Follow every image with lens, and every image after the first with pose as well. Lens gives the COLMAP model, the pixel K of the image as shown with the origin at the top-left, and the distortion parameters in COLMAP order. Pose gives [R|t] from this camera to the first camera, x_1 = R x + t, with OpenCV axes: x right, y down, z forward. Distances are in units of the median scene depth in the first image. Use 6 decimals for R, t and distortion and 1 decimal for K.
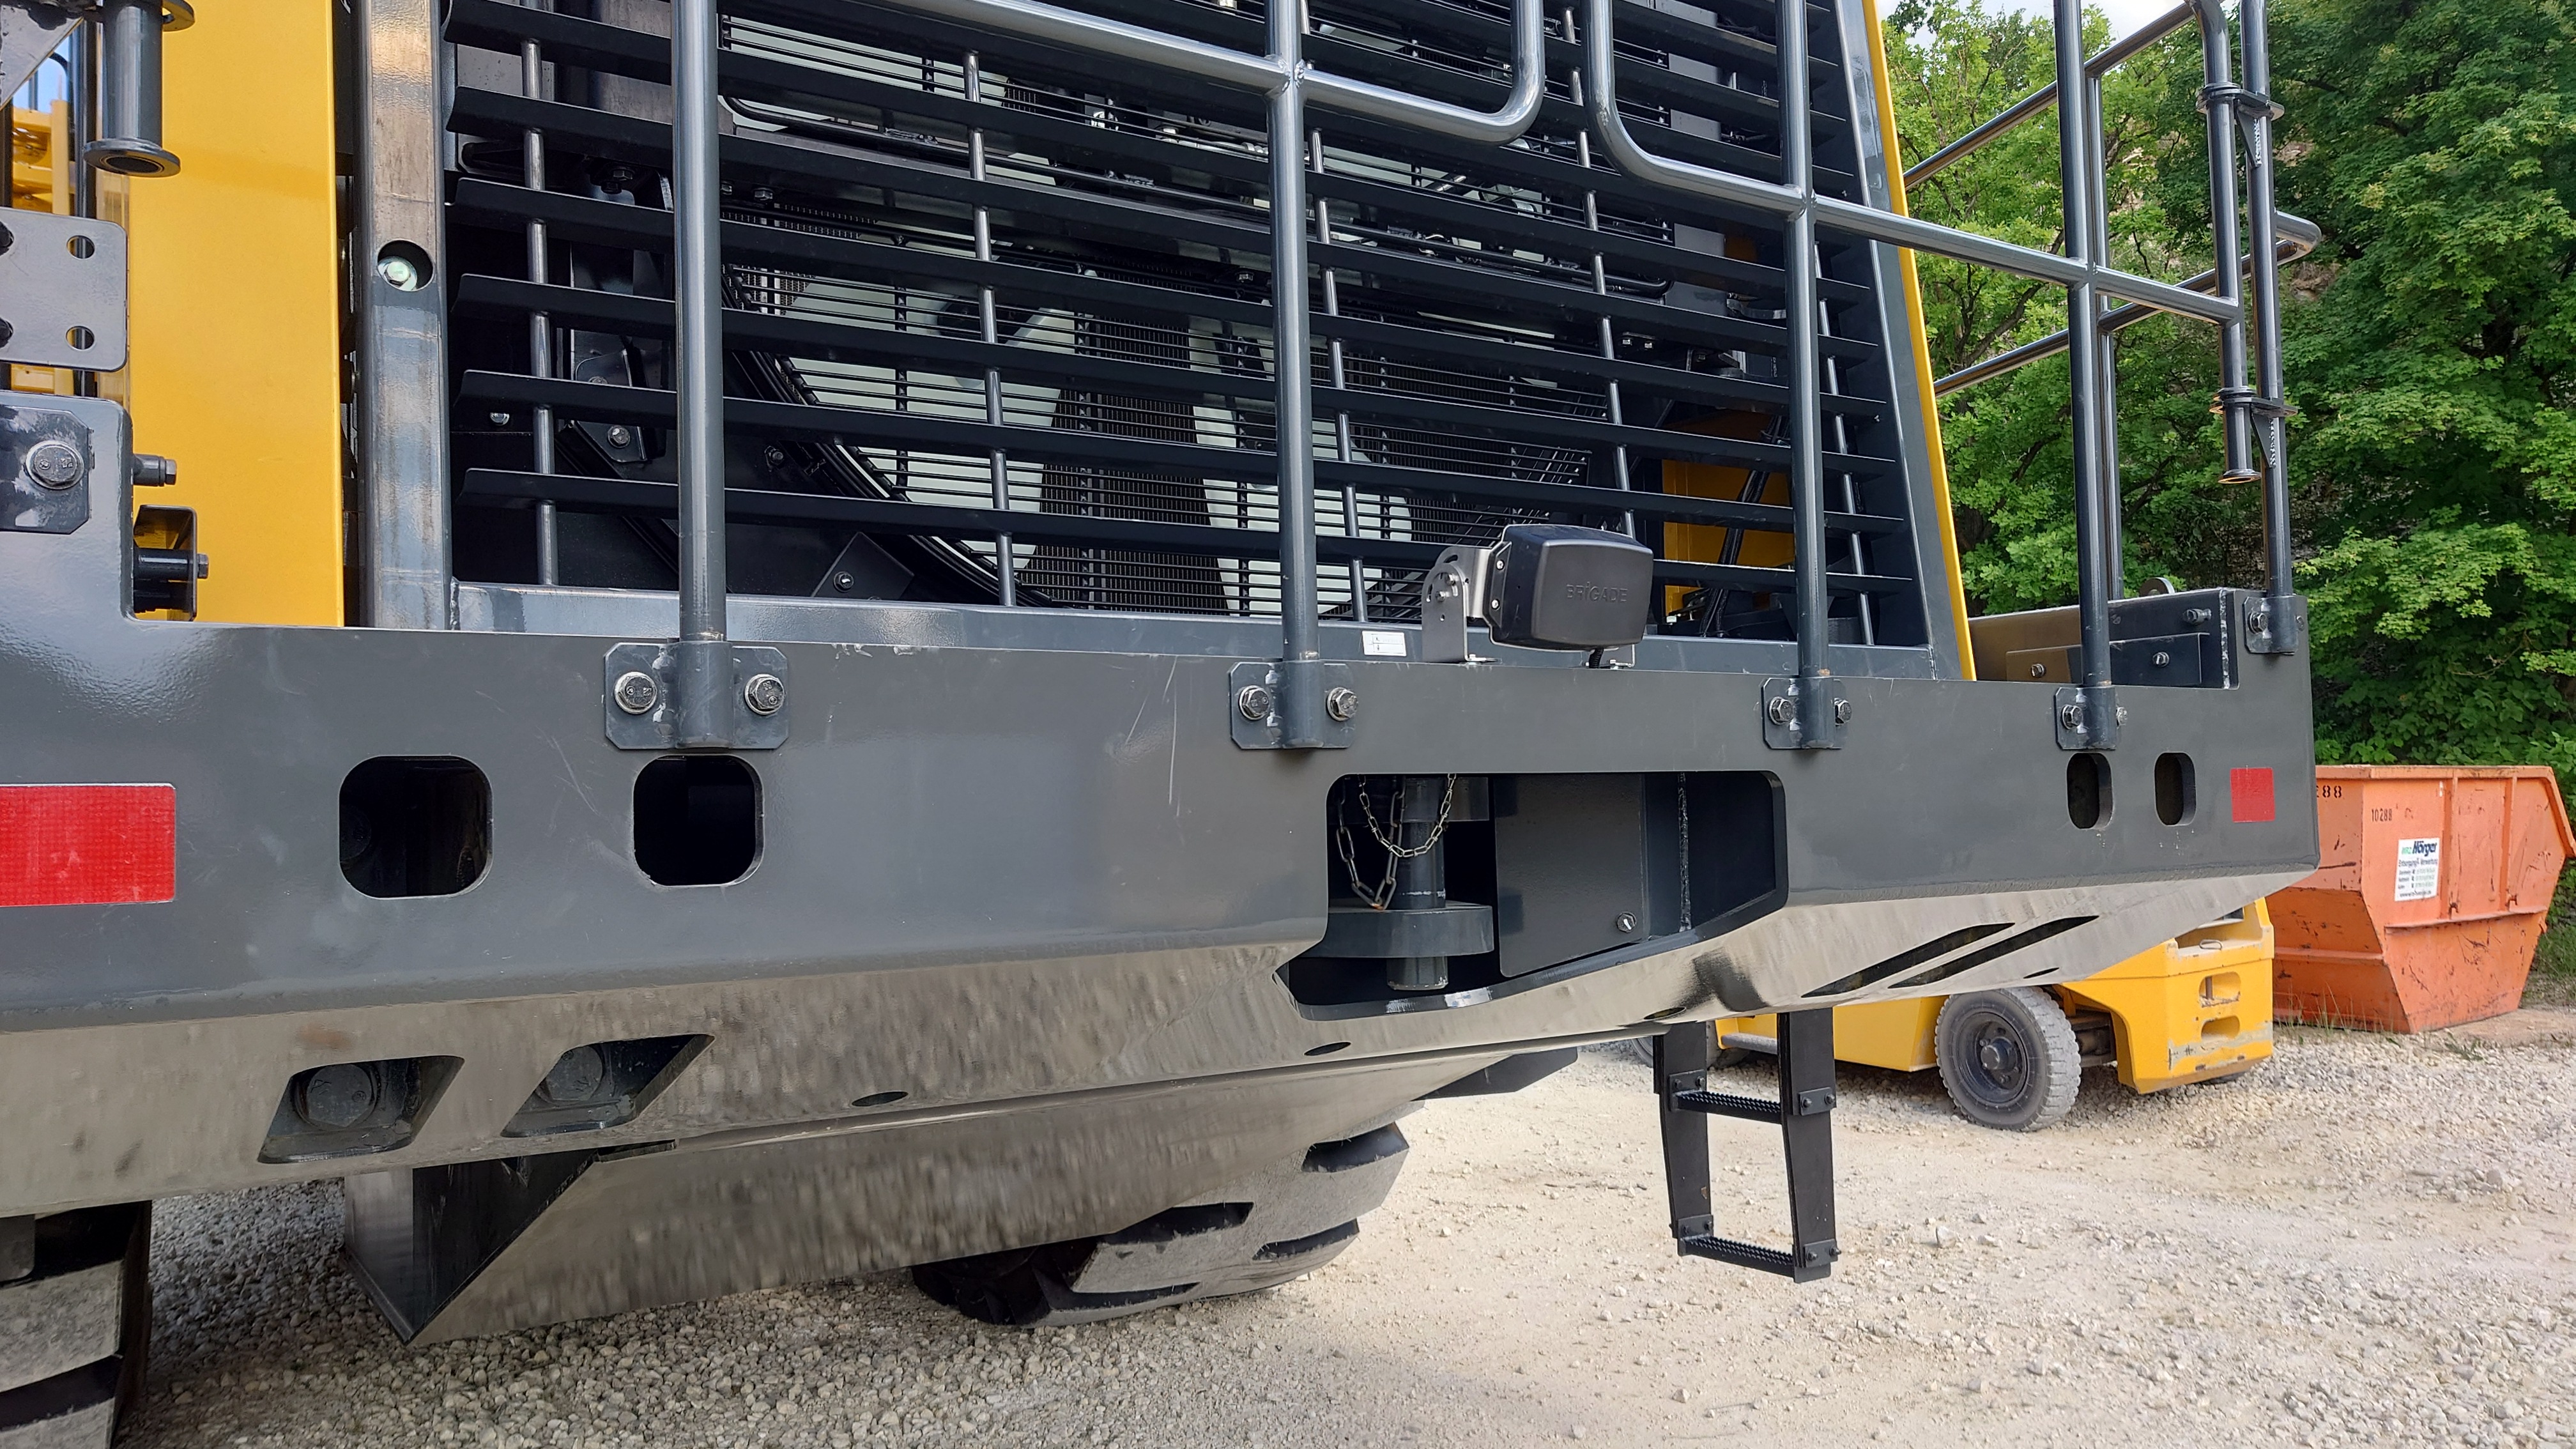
lens RADIAL K [[1836.9, 0, 1288.0], [0, 1836.9, 724.5], [0, 0, 1]] dist [0.002884, 0.003150]
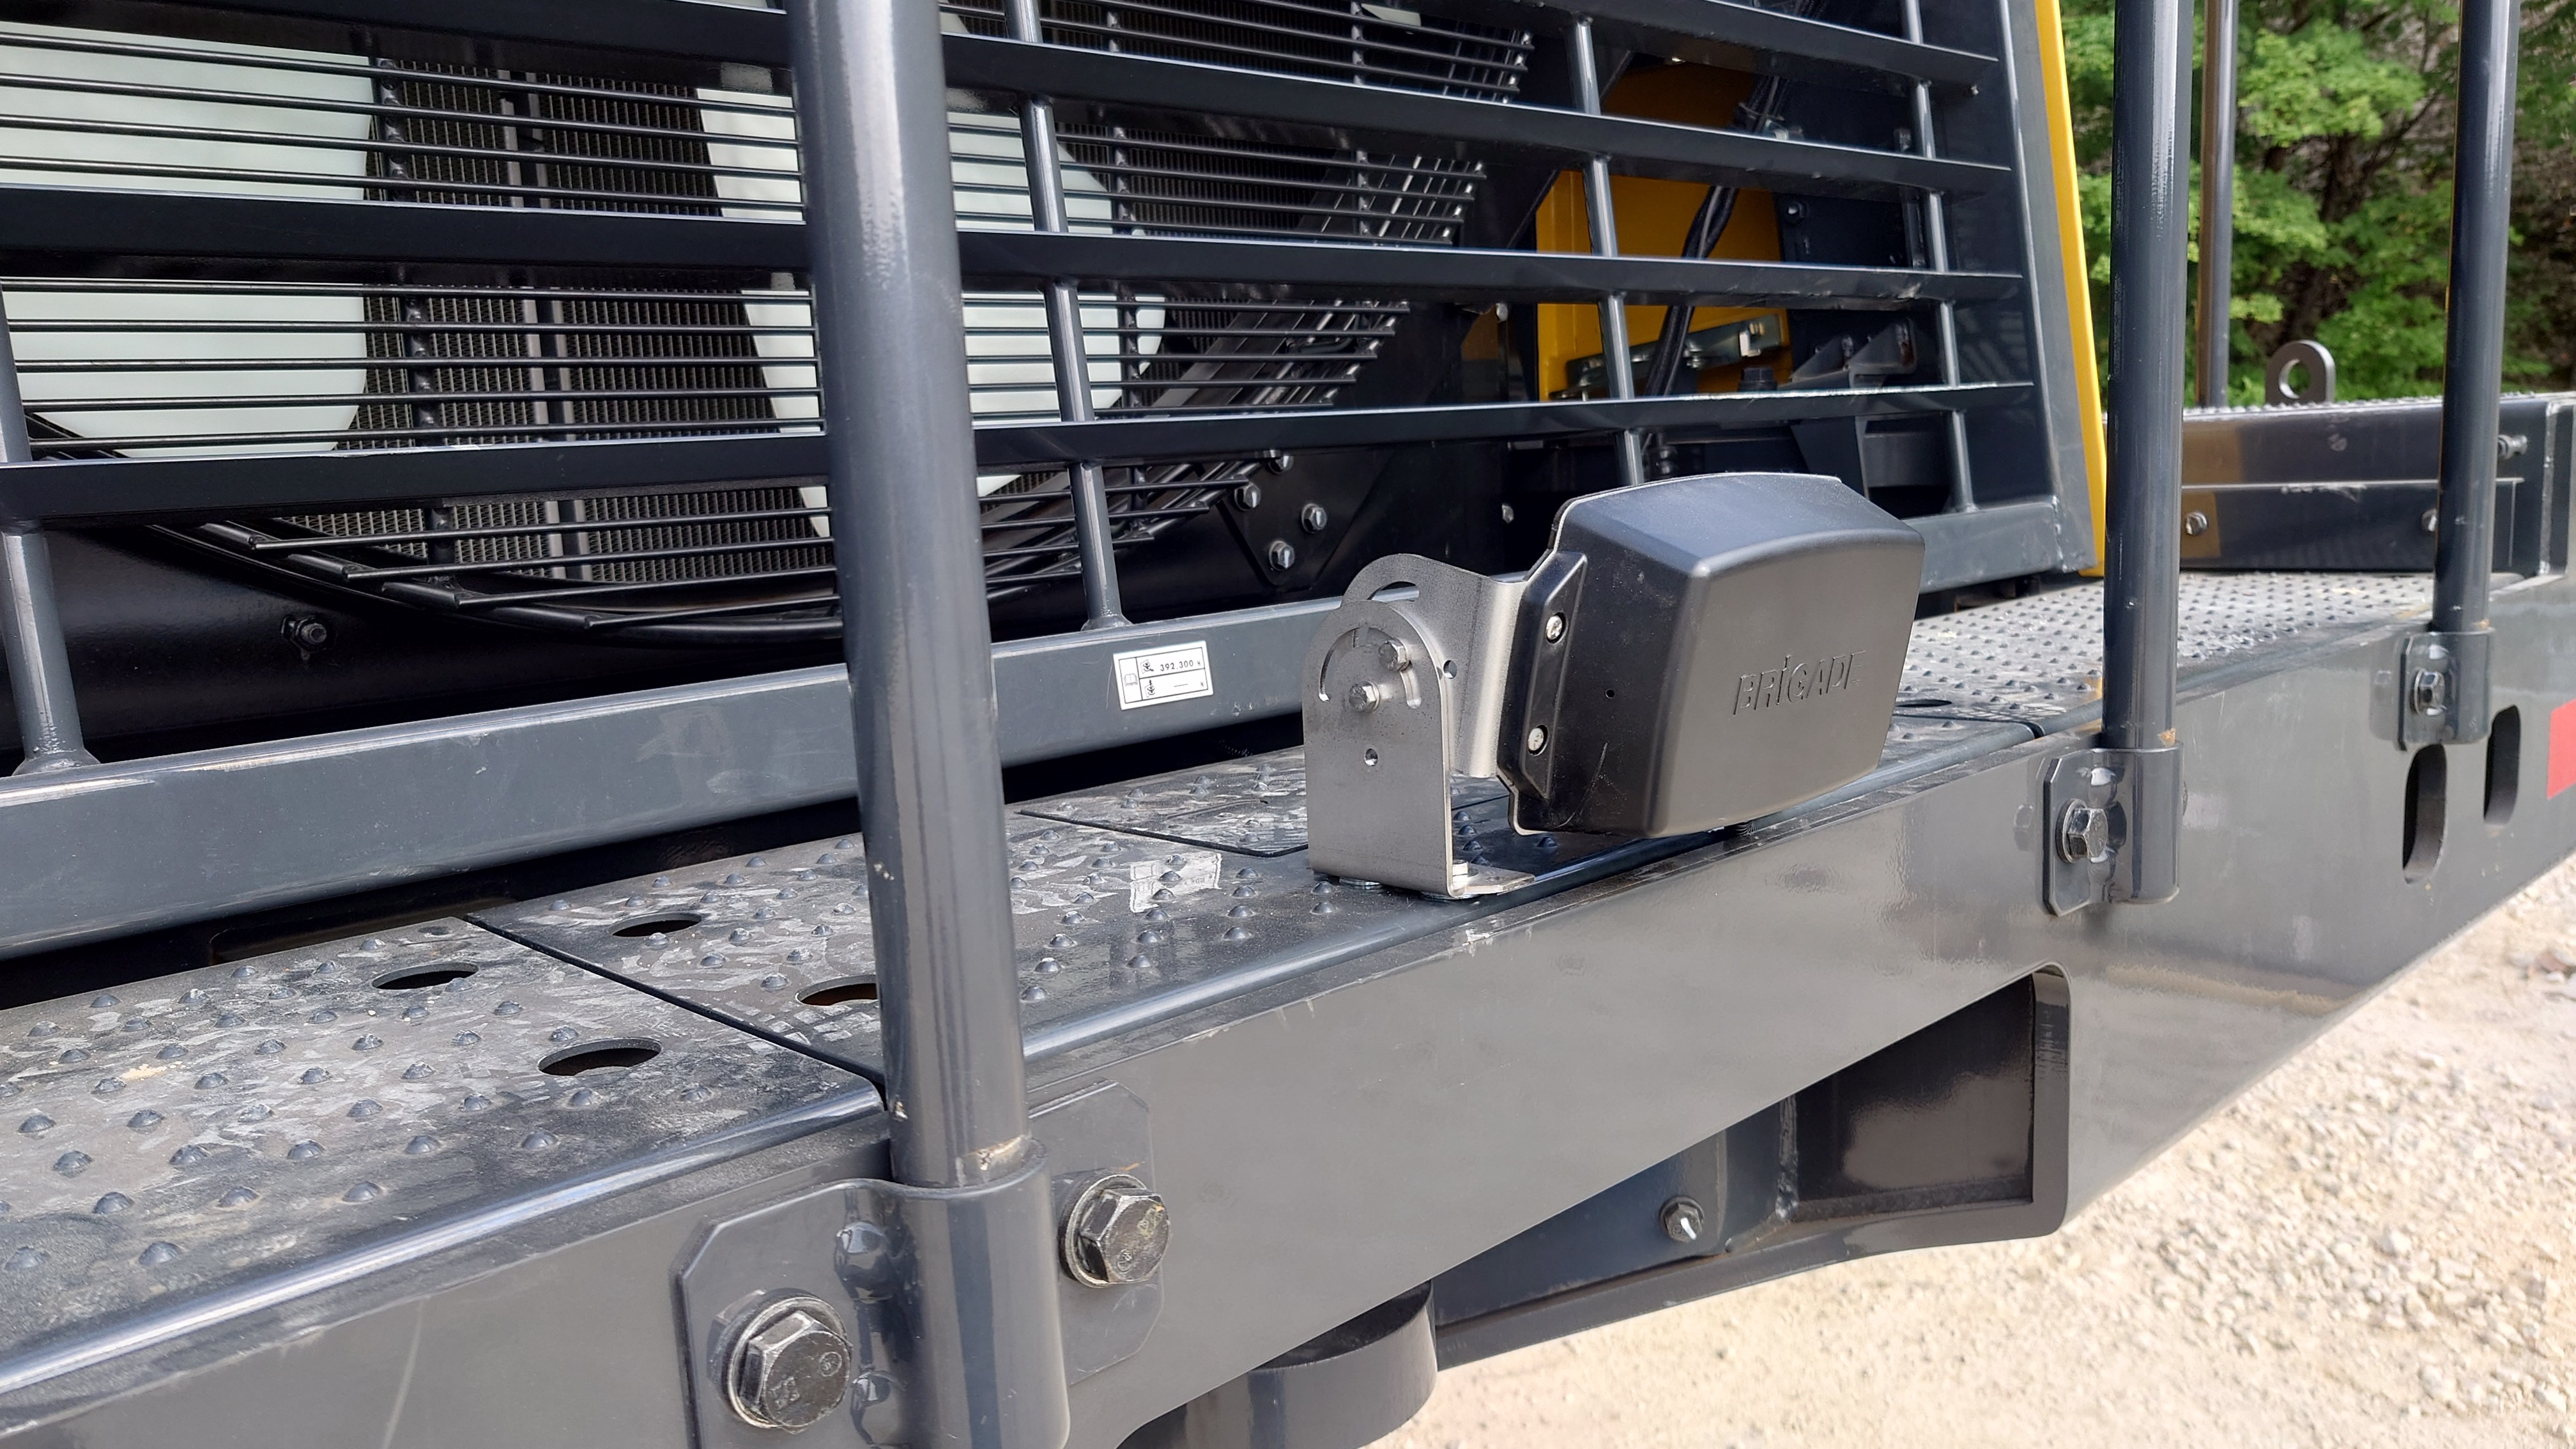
lens RADIAL K [[1836.9, 0, 1288.0], [0, 1836.9, 724.5], [0, 0, 1]] dist [0.002884, 0.003150]
pose [[0.984914, -0.051915, 0.165071, 0.007710], [0.018637, 0.980210, 0.197080, -0.093364], [-0.172036, -0.191030, 0.966391, 0.465584]]
